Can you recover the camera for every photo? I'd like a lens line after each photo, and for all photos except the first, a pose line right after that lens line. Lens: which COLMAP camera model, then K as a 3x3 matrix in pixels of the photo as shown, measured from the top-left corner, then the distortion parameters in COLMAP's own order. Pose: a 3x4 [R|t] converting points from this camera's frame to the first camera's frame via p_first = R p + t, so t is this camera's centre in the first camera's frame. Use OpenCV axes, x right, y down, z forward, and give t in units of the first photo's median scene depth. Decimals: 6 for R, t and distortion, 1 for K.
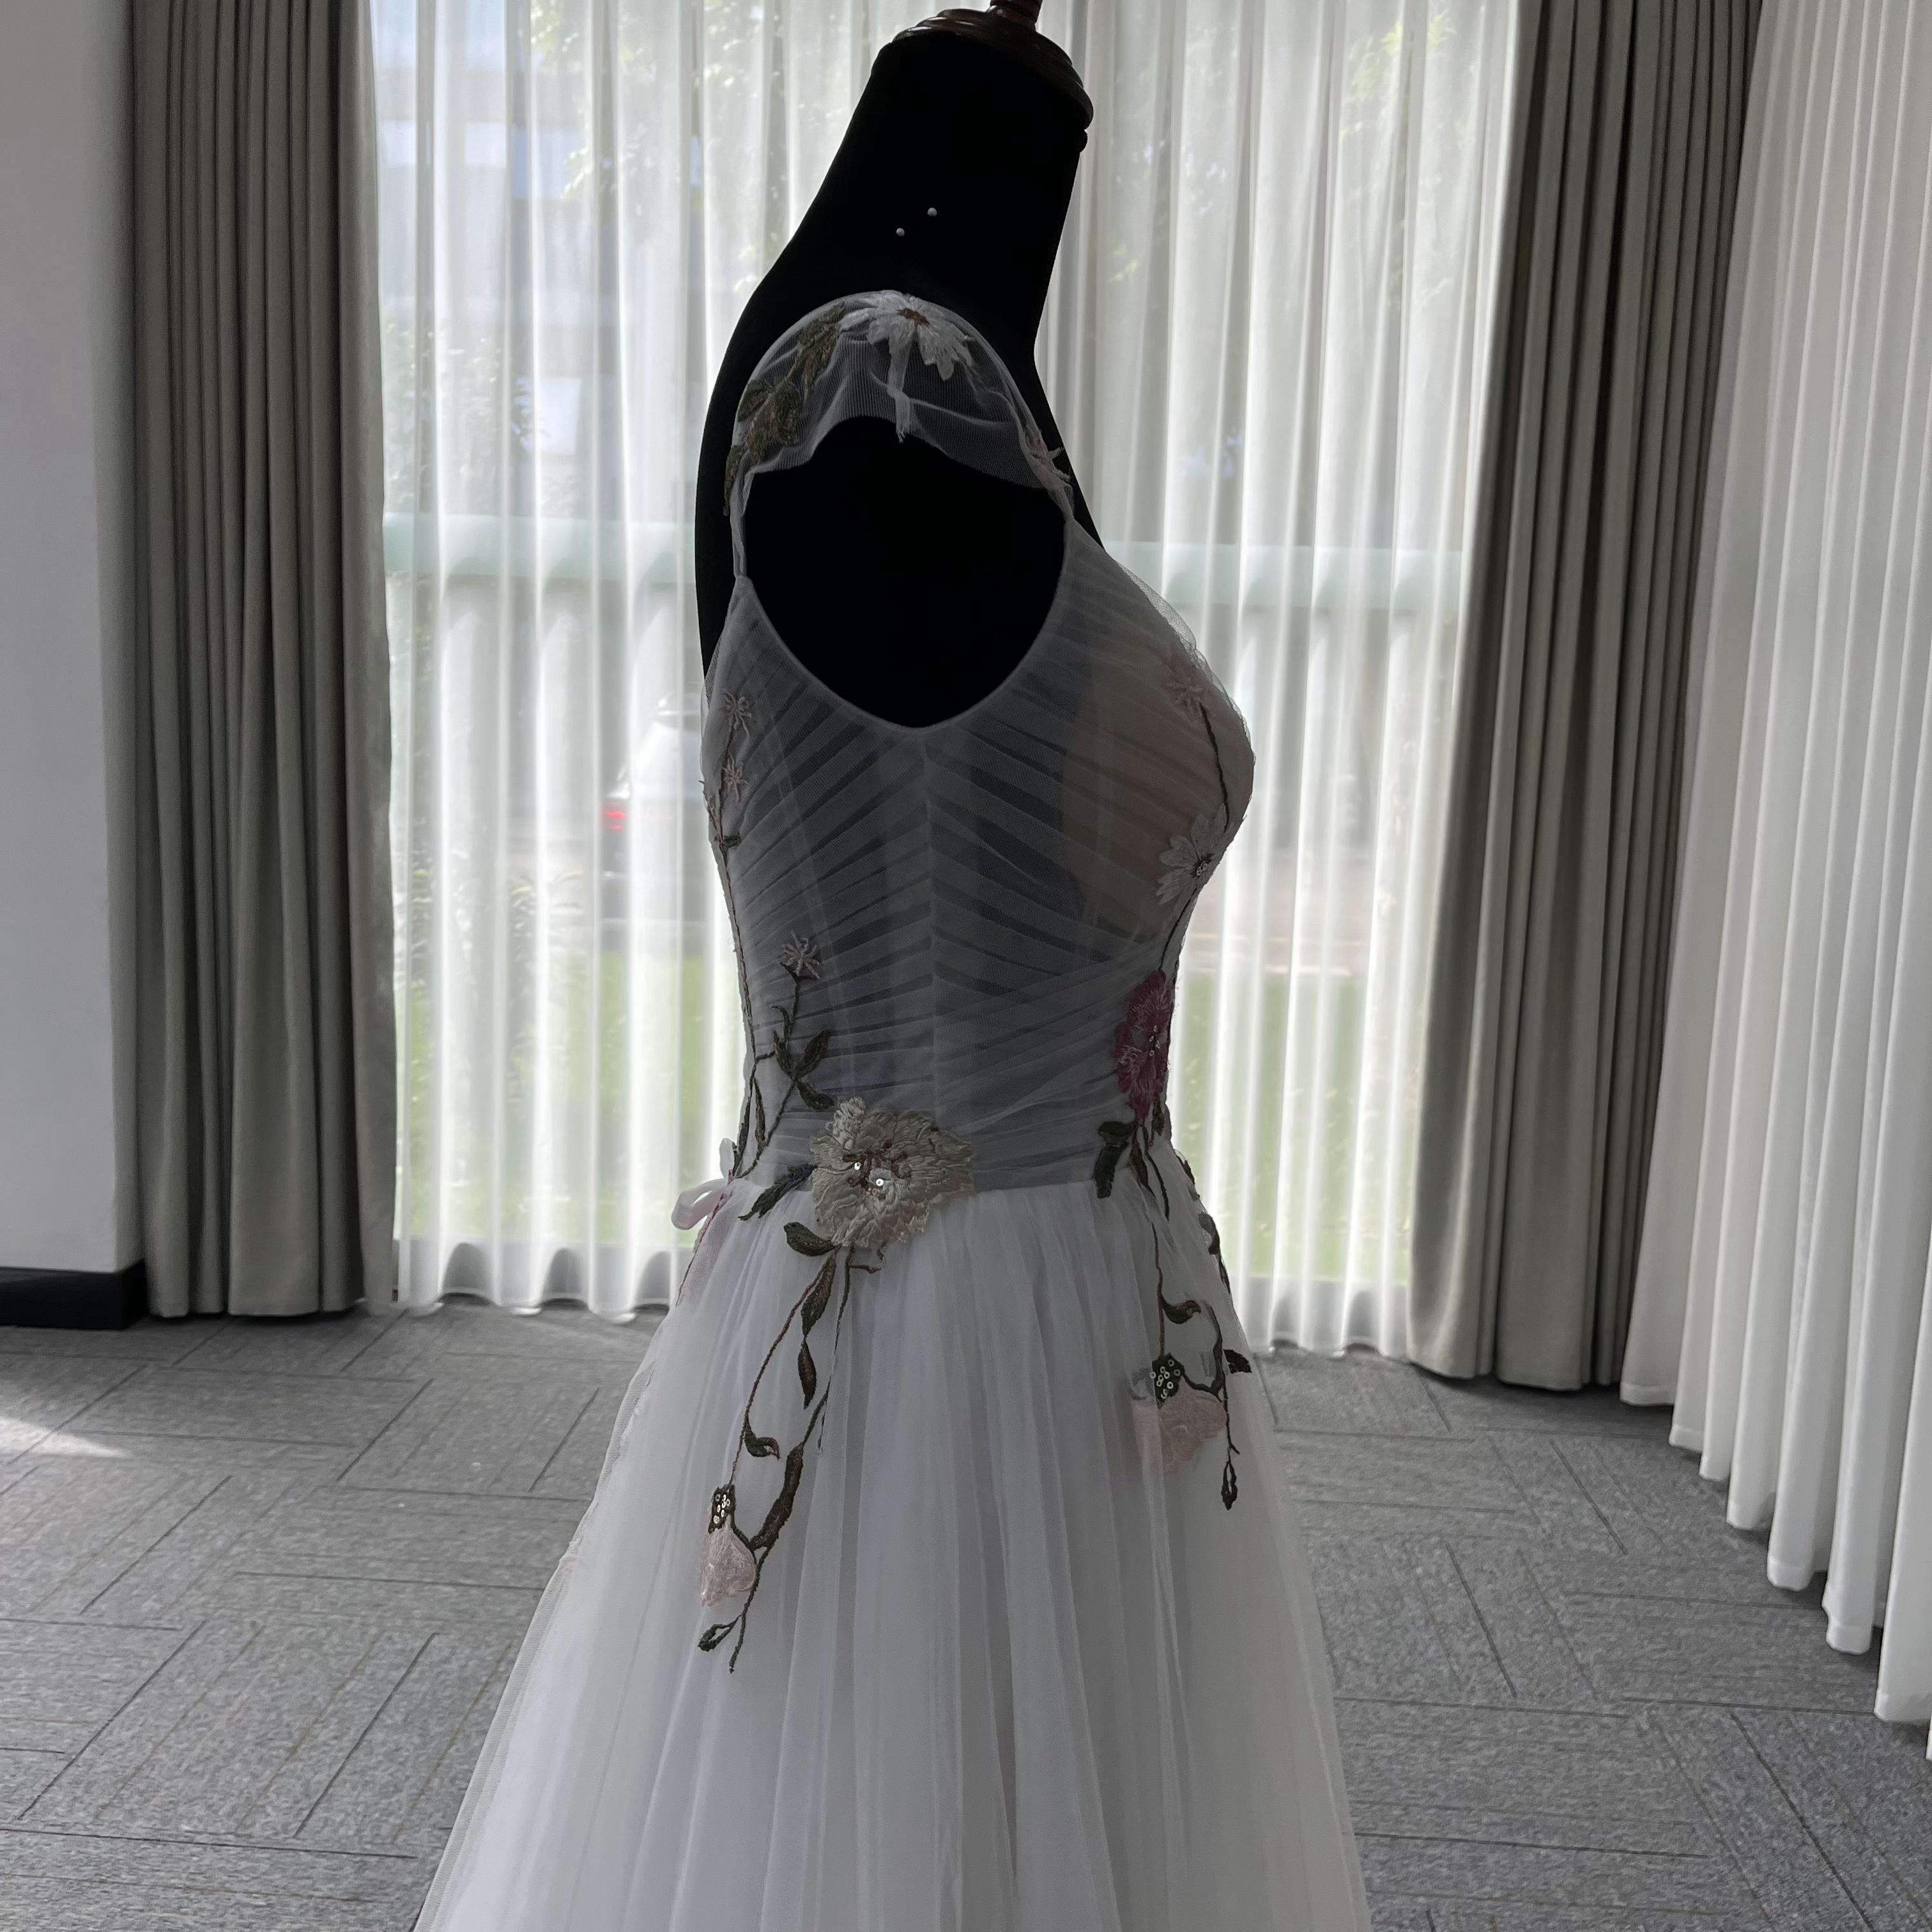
lens RADIAL K [[1952.1, 0, 974.9], [0, 1952.1, 977.3], [0, 0, 1]] dist [0.060628, -0.092606]
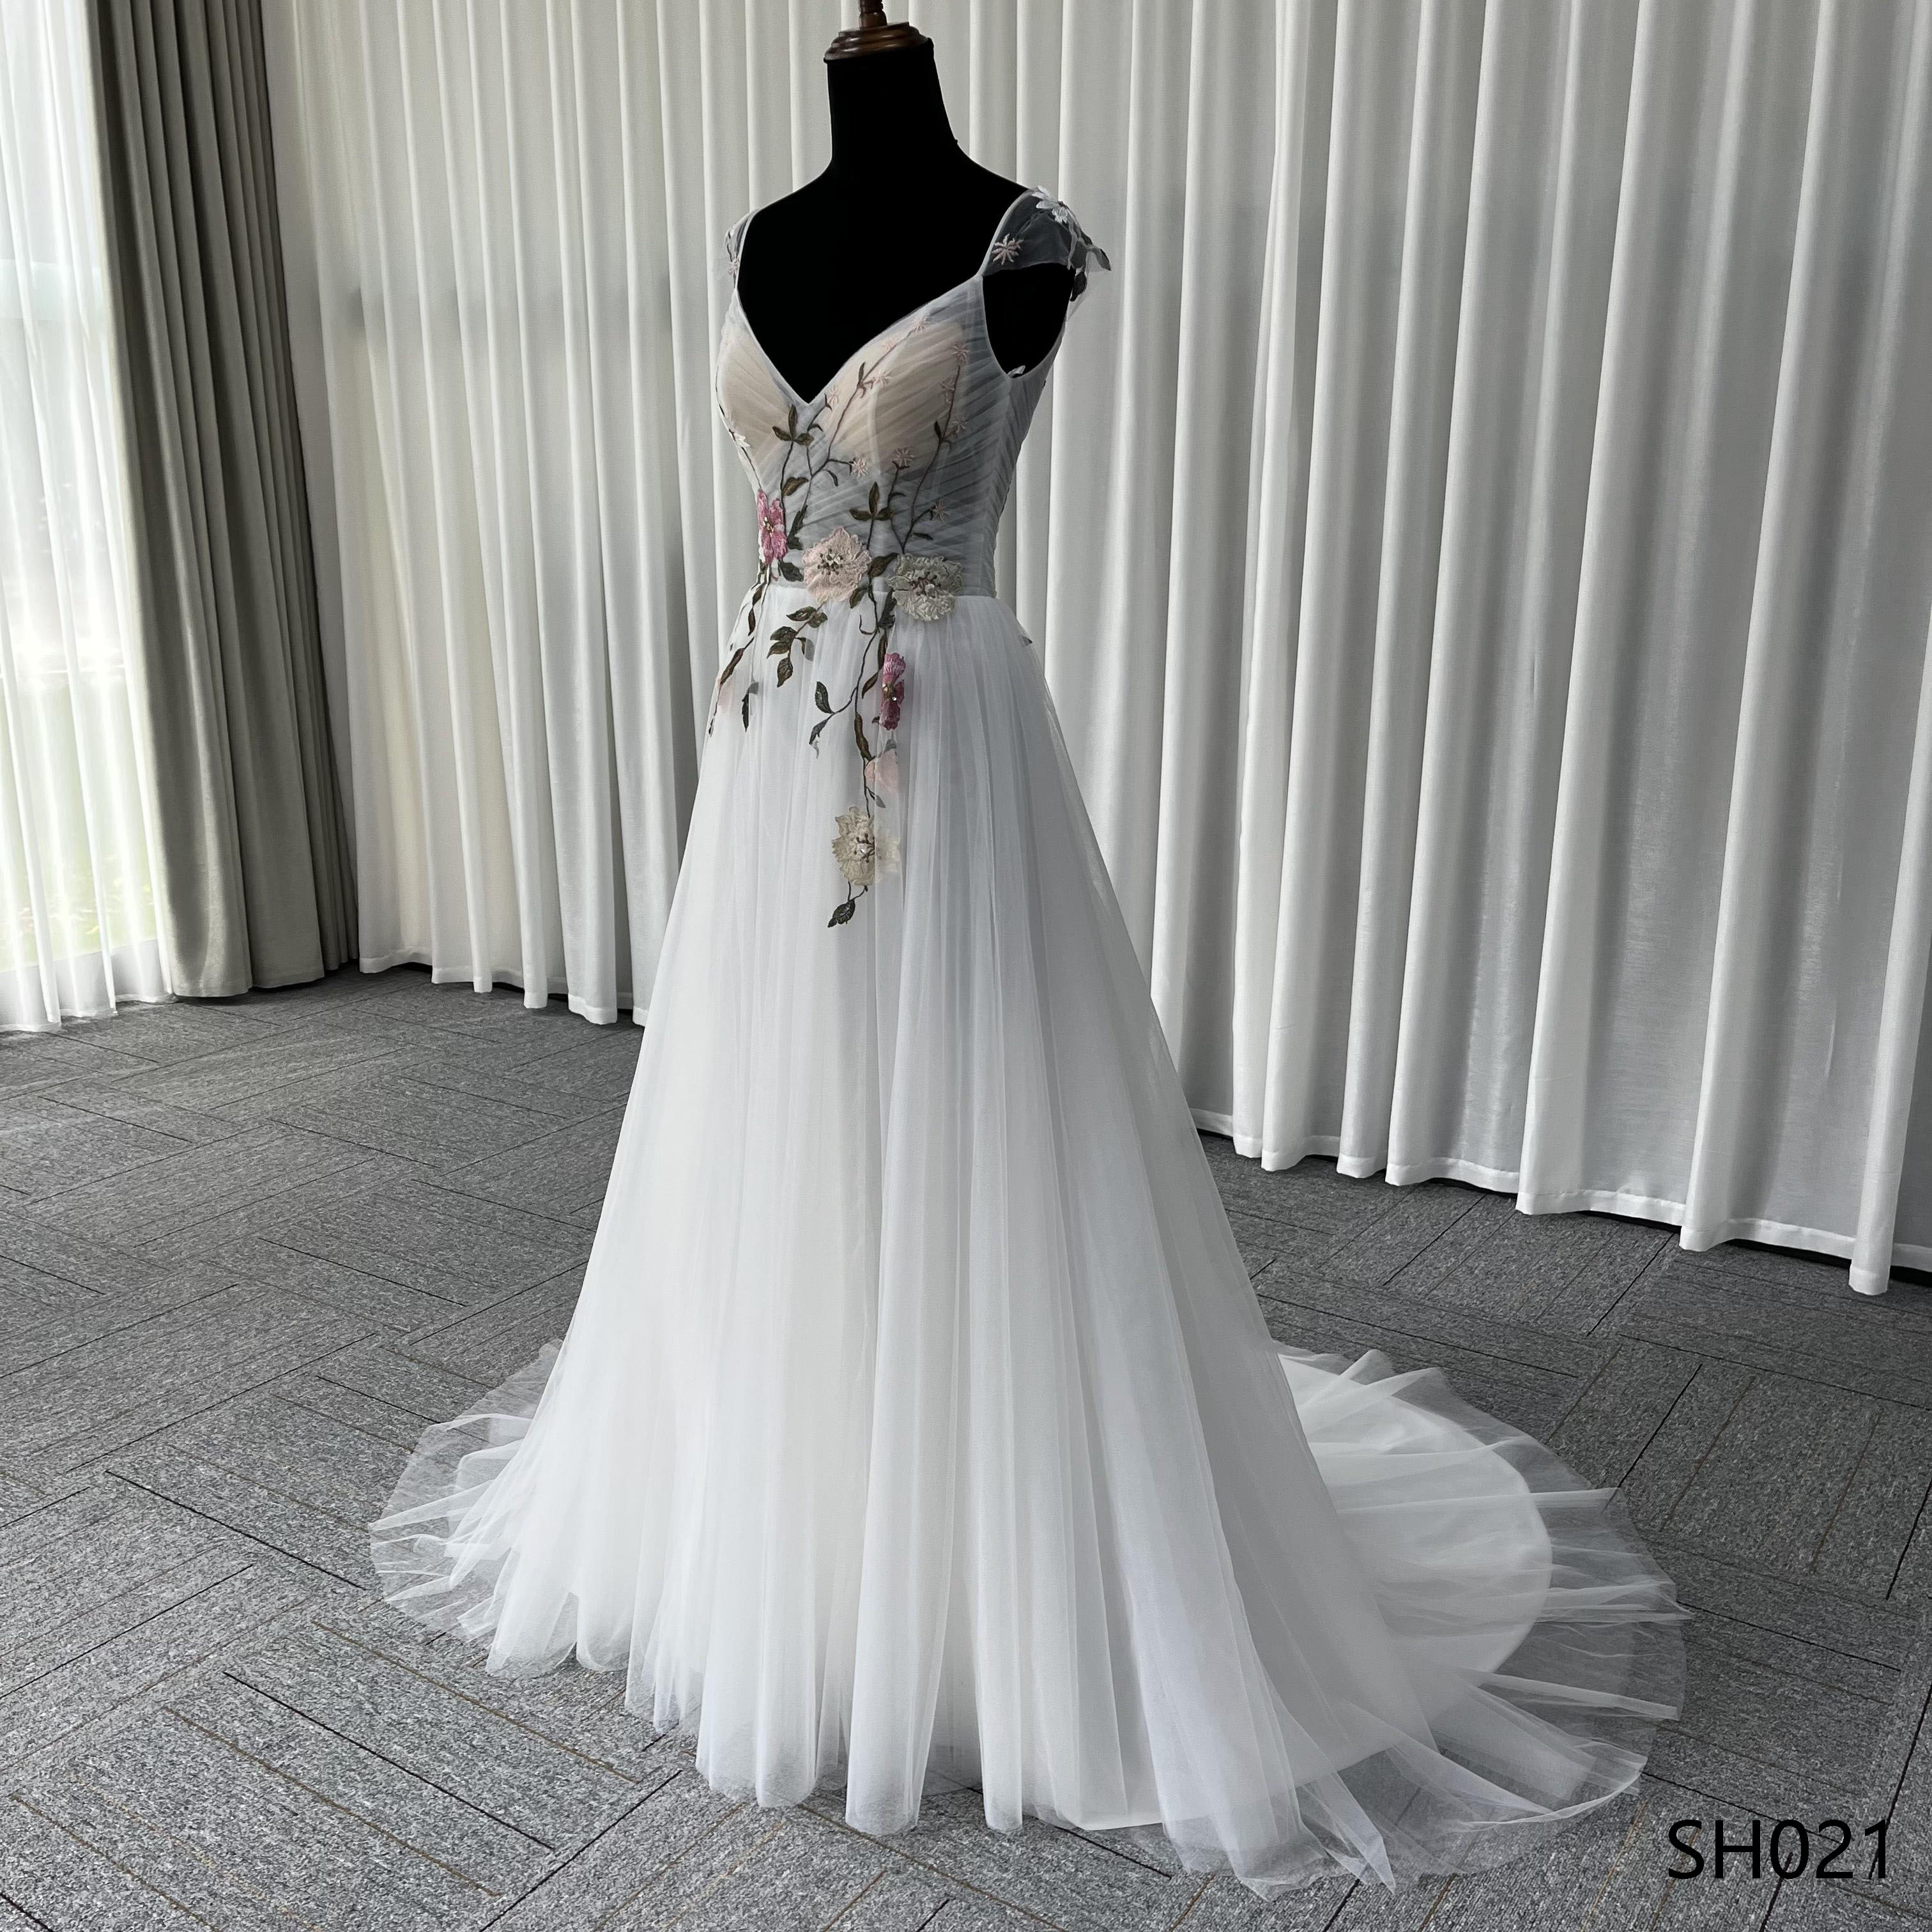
lens RADIAL K [[1952.1, 0, 974.9], [0, 1952.1, 977.3], [0, 0, 1]] dist [0.060628, -0.092606]
pose [[0.529272, -0.258127, 0.808234, -2.305735], [0.140684, 0.966111, 0.216422, -0.001020], [-0.836707, -0.000841, 0.547650, -0.112676]]
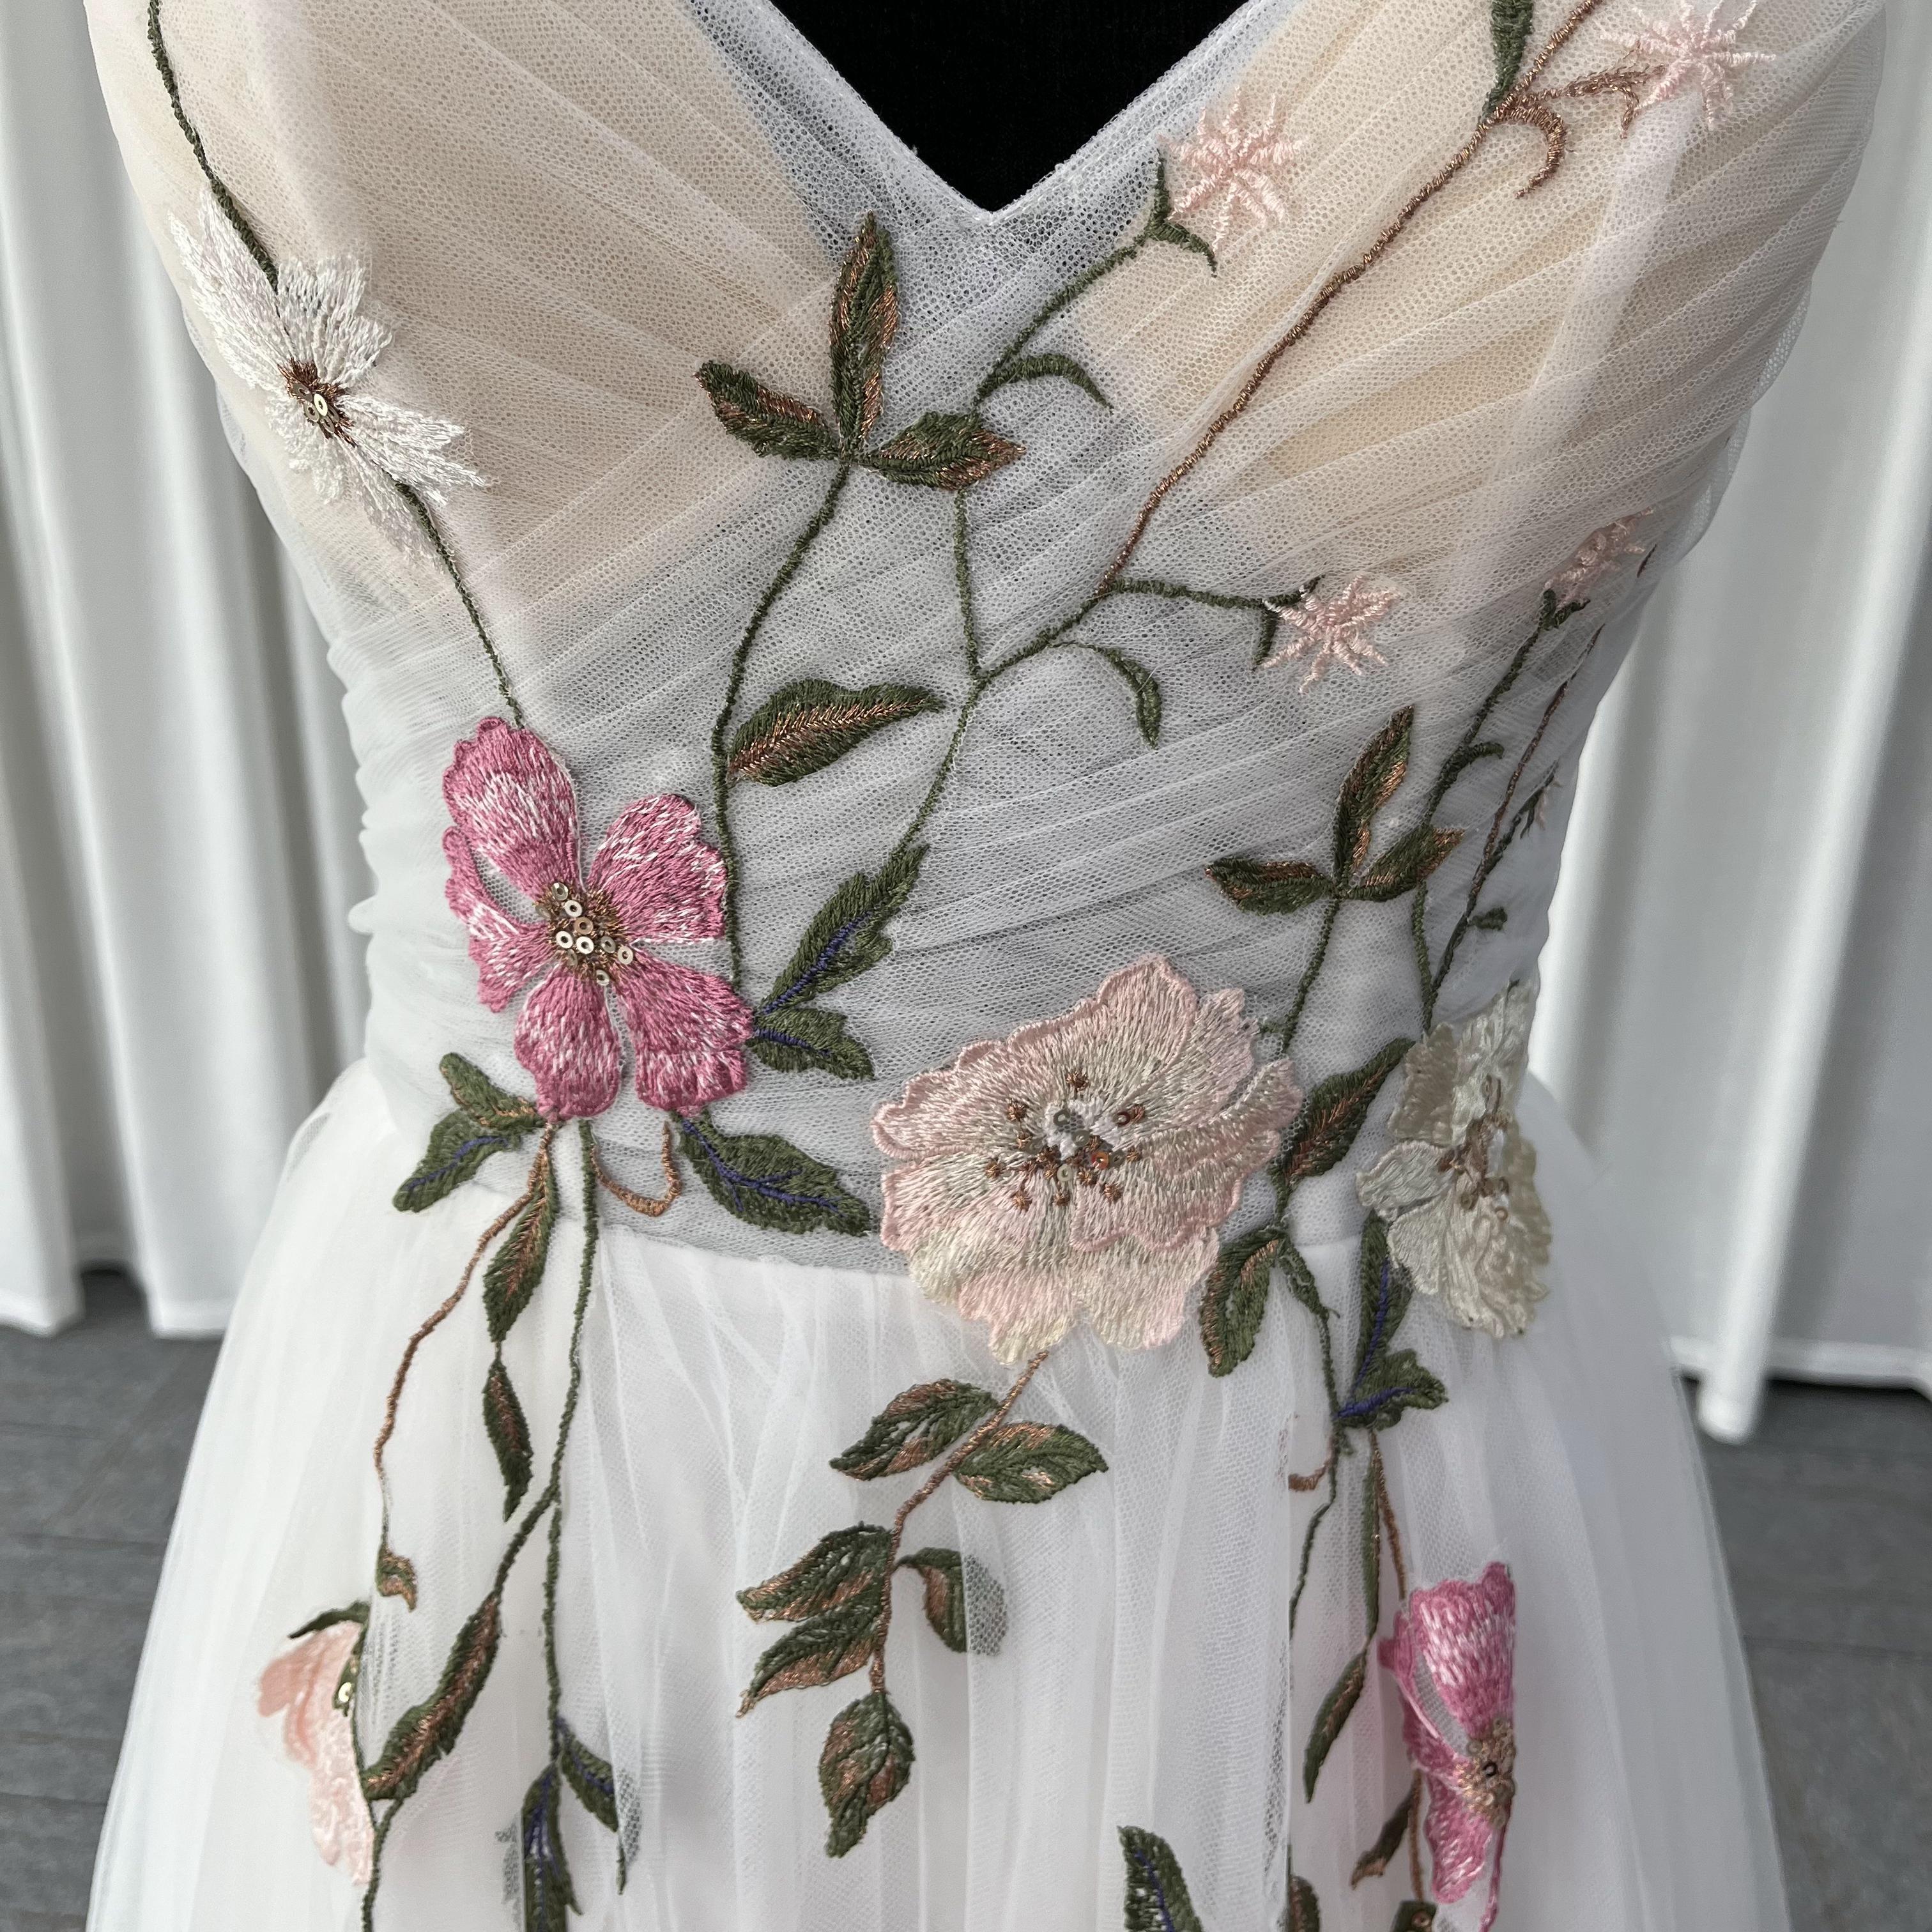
lens RADIAL K [[1983.2, 0, 966.0], [0, 1983.2, 966.0], [0, 0, 1]] dist [0.070017, -0.136856]
pose [[-0.001545, -0.420180, 0.907439, -0.809838], [0.115162, 0.901328, 0.417547, -0.197484], [-0.993345, 0.105148, 0.046996, 1.247051]]
